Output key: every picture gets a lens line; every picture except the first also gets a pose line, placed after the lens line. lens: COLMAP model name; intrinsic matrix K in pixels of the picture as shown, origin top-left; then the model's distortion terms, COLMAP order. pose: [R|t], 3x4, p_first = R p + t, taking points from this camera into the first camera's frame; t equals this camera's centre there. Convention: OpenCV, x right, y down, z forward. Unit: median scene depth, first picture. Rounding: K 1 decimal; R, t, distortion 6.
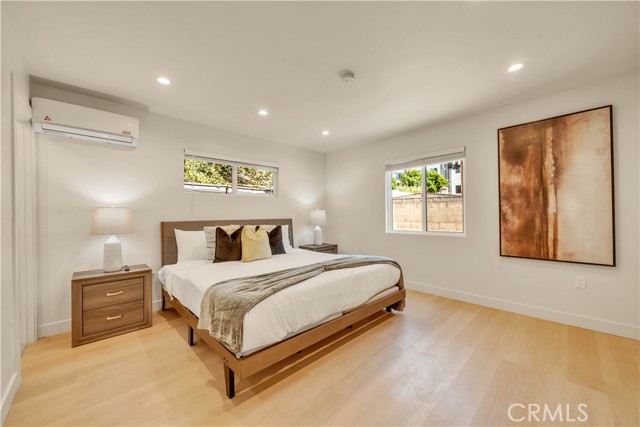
lens RADIAL K [[247.6, 0, 320.0], [0, 247.6, 213.5], [0, 0, 1]] dist [-0.000719, -0.000214]
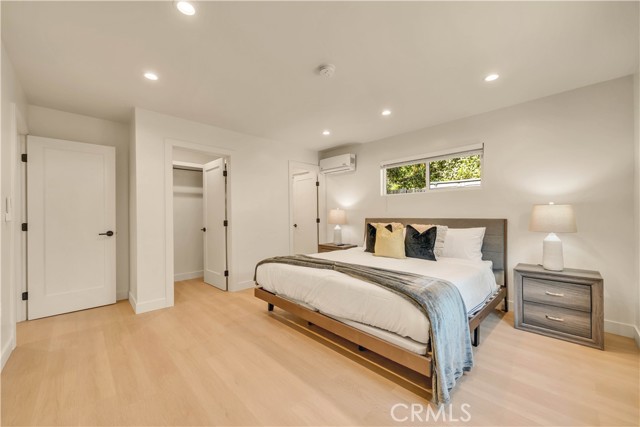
lens RADIAL K [[236.4, 0, 309.6], [0, 236.4, 217.9], [0, 0, 1]] dist [-0.001708, -0.000179]
pose [[0.003178, 0.022889, -0.999733, 0.739136], [0.011885, 0.999667, 0.022925, -0.004095], [0.999924, -0.011955, 0.002905, 0.673482]]
